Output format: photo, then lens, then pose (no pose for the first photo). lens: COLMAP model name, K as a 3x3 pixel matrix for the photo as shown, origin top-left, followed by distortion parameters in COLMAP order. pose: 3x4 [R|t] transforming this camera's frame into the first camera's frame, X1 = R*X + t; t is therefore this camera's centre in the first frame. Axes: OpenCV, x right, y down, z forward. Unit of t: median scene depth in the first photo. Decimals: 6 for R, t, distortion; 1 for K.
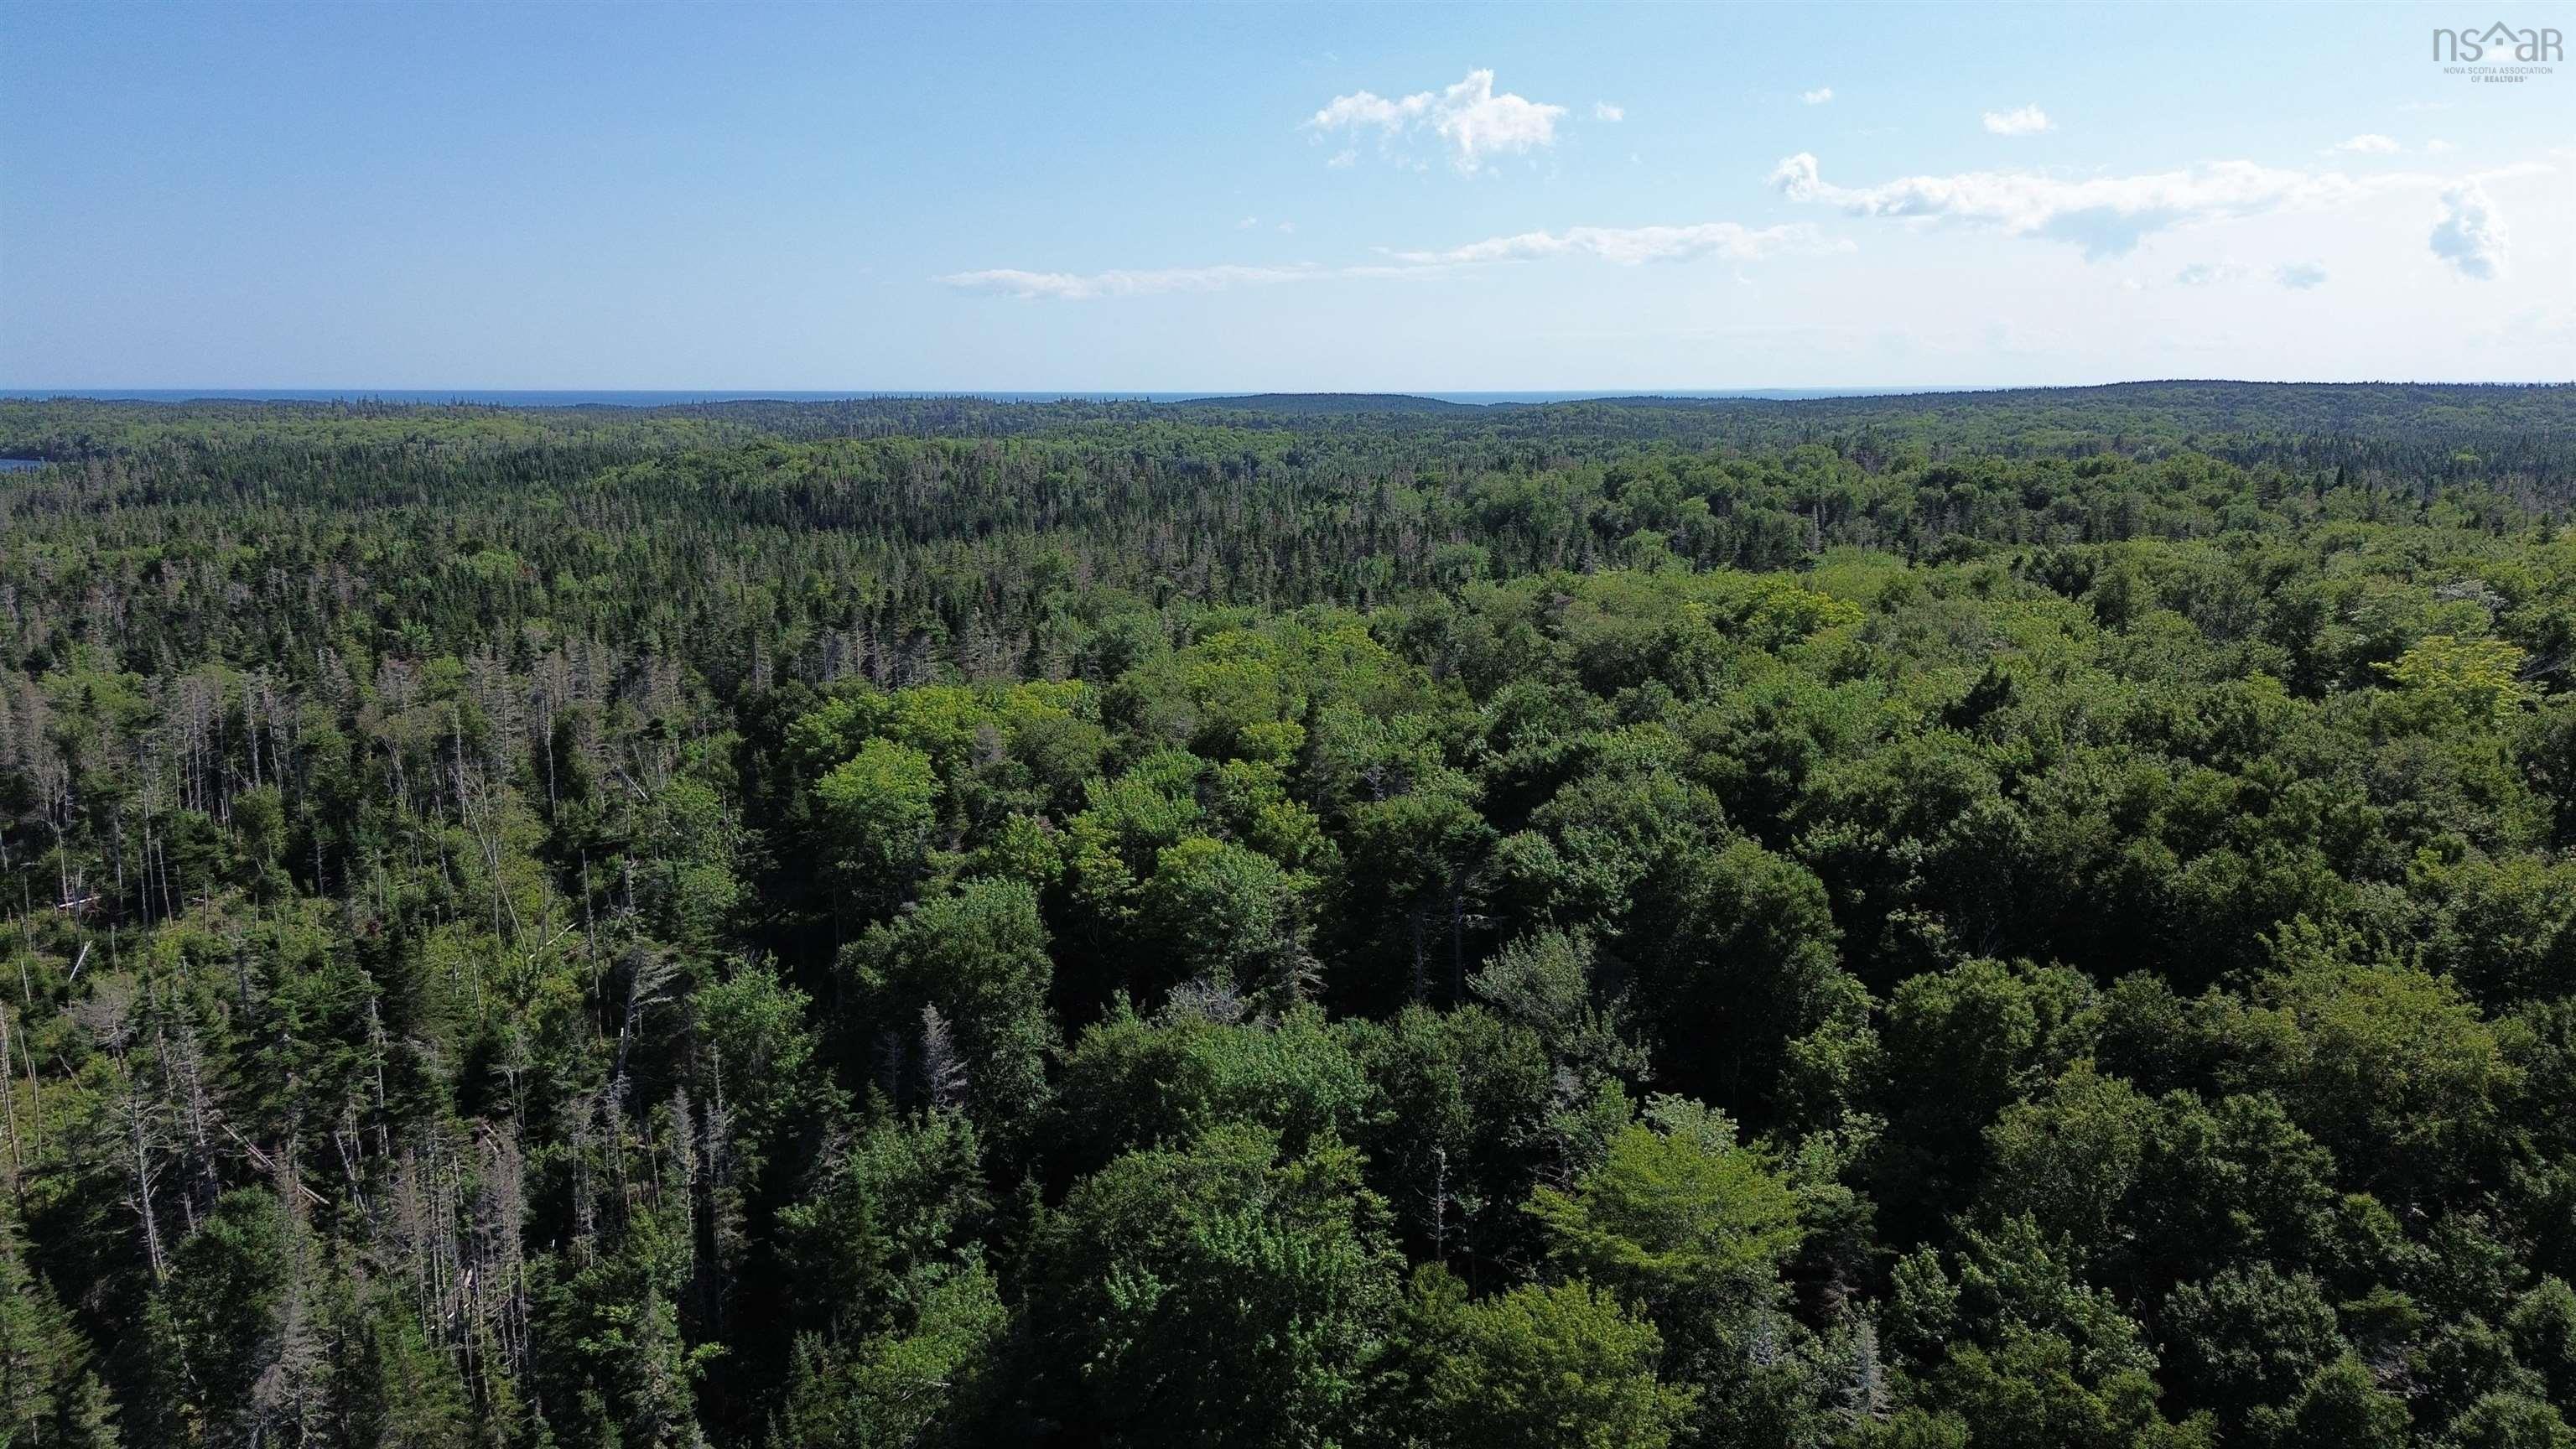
lens RADIAL K [[1838.9, 0, 1288.0], [0, 1838.9, 724.5], [0, 0, 1]] dist [0.082003, -0.072665]
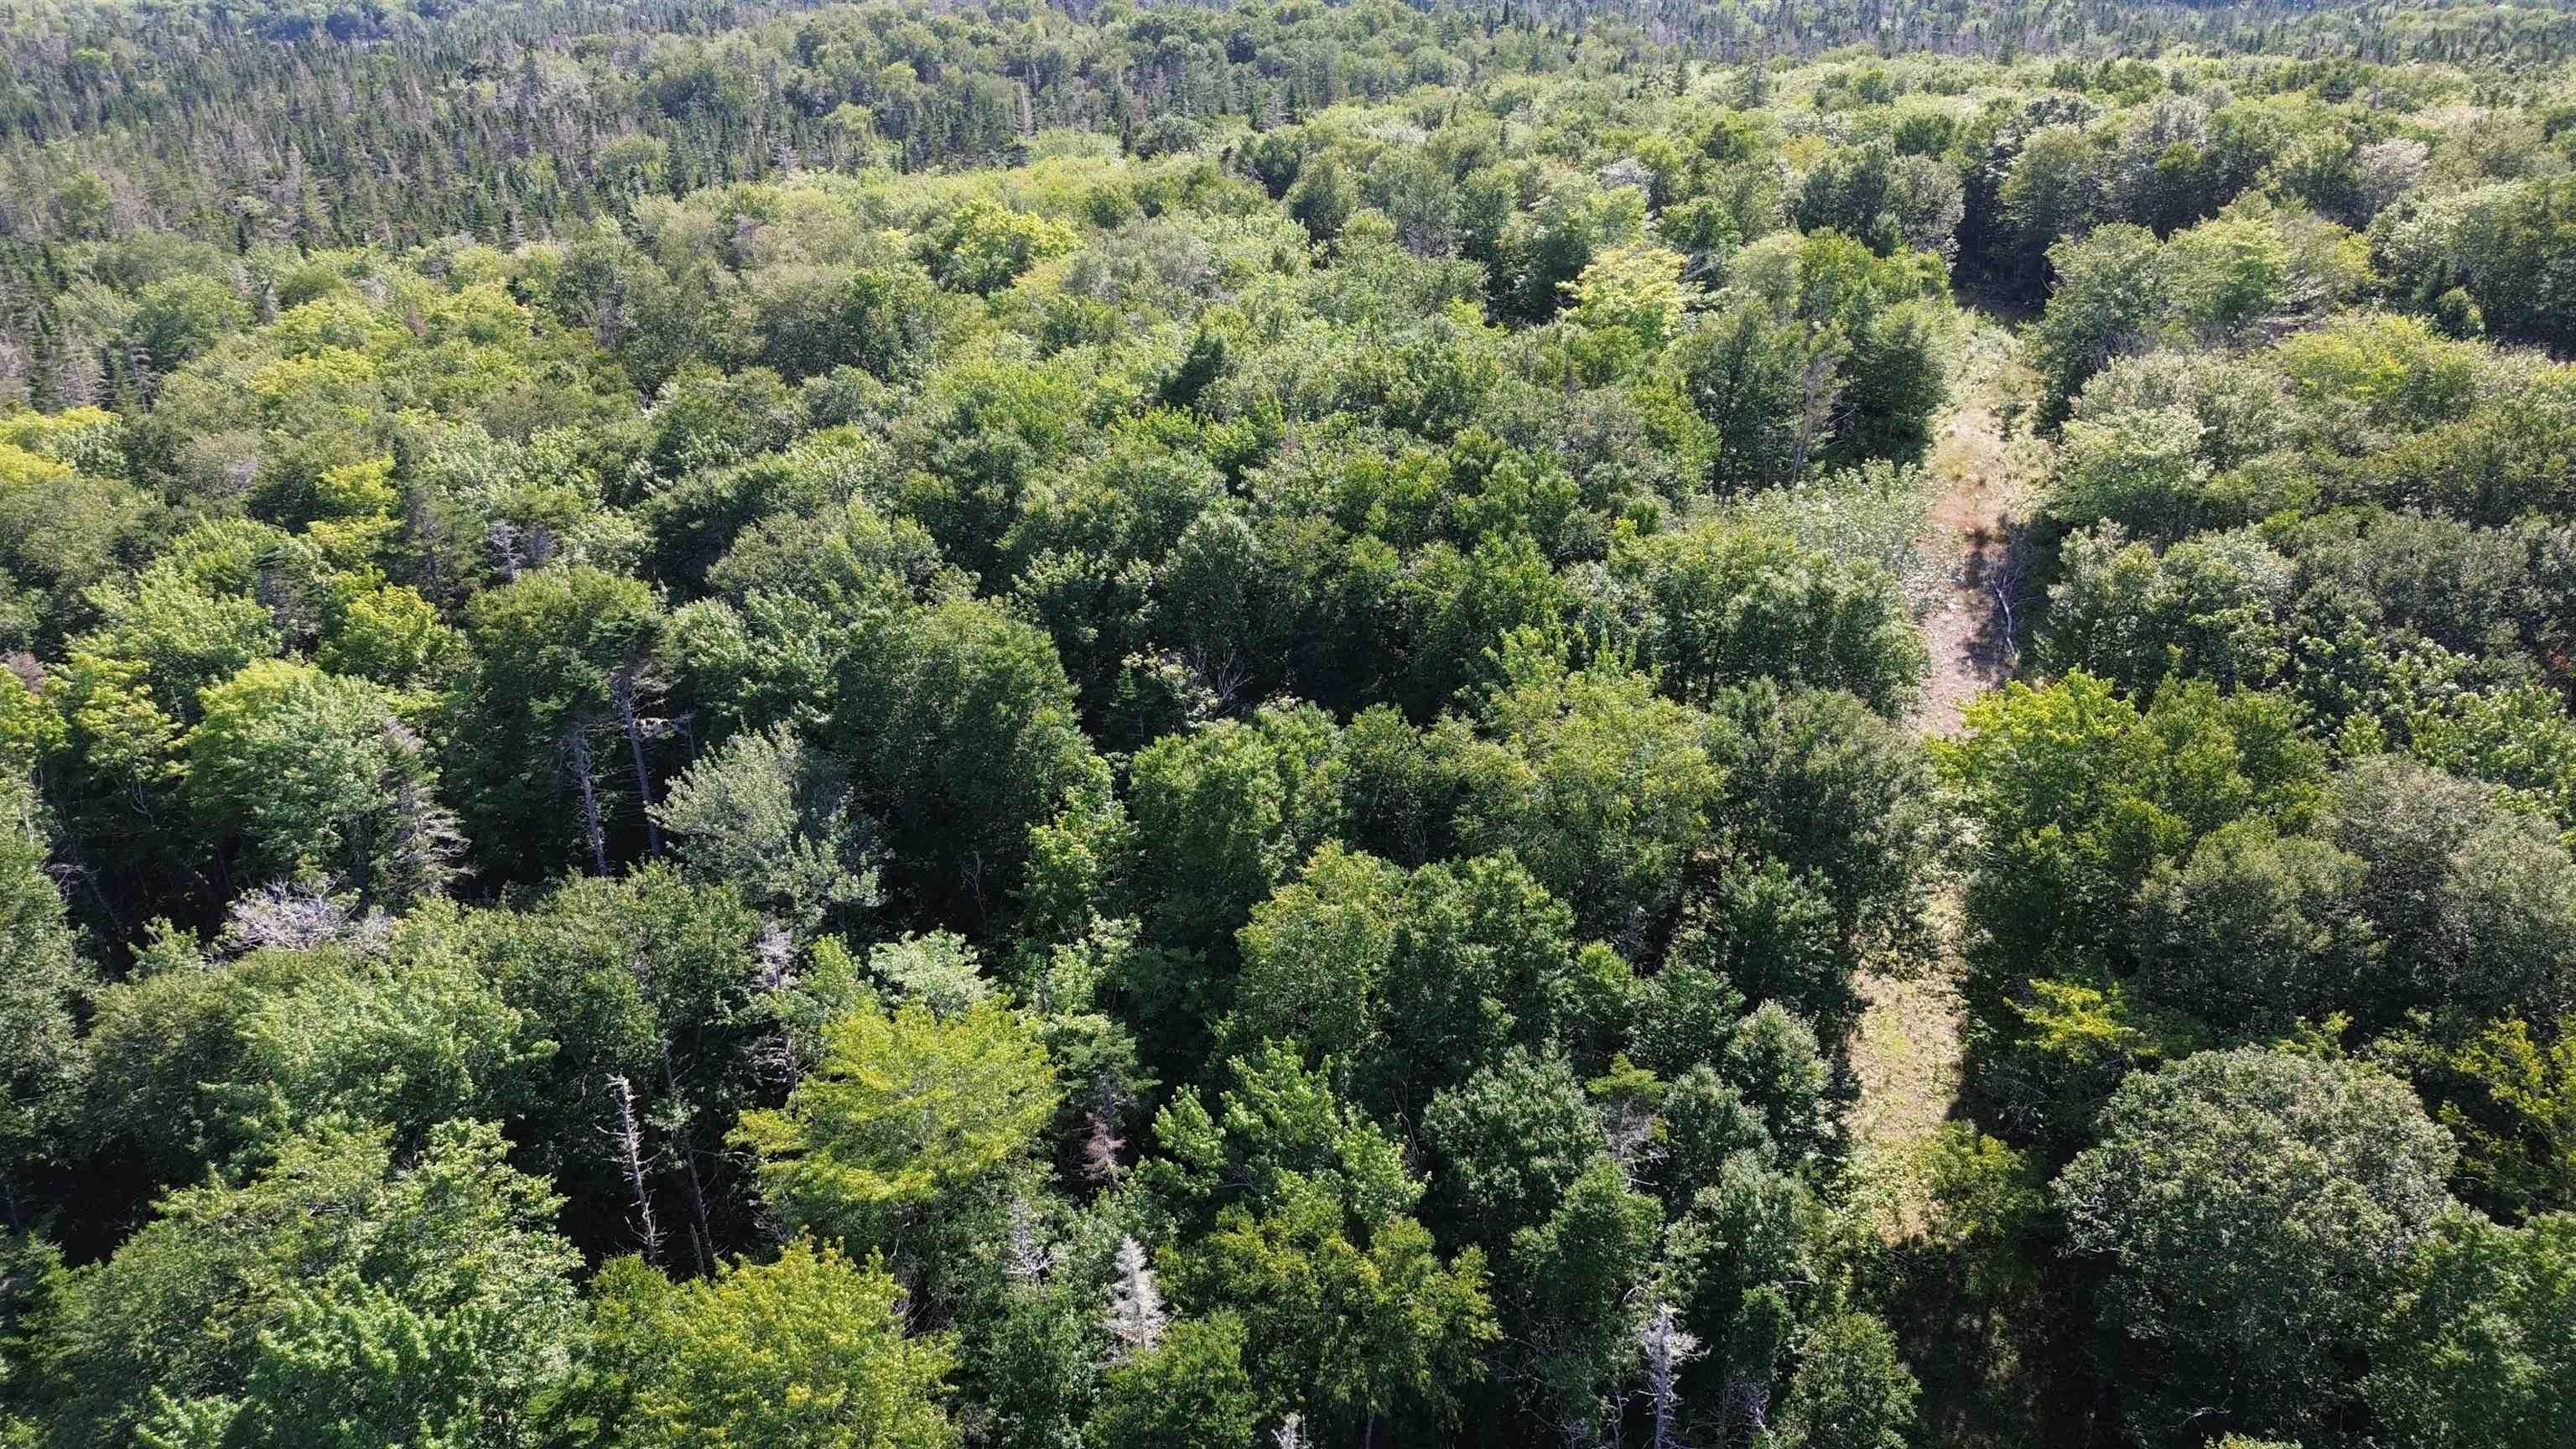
lens RADIAL K [[1838.9, 0, 1288.0], [0, 1838.9, 724.5], [0, 0, 1]] dist [0.082003, -0.072665]
pose [[0.919755, -0.174938, 0.351350, 0.070846], [0.088825, 0.964726, 0.247817, -0.072803], [-0.382310, -0.196722, 0.902851, 0.142835]]
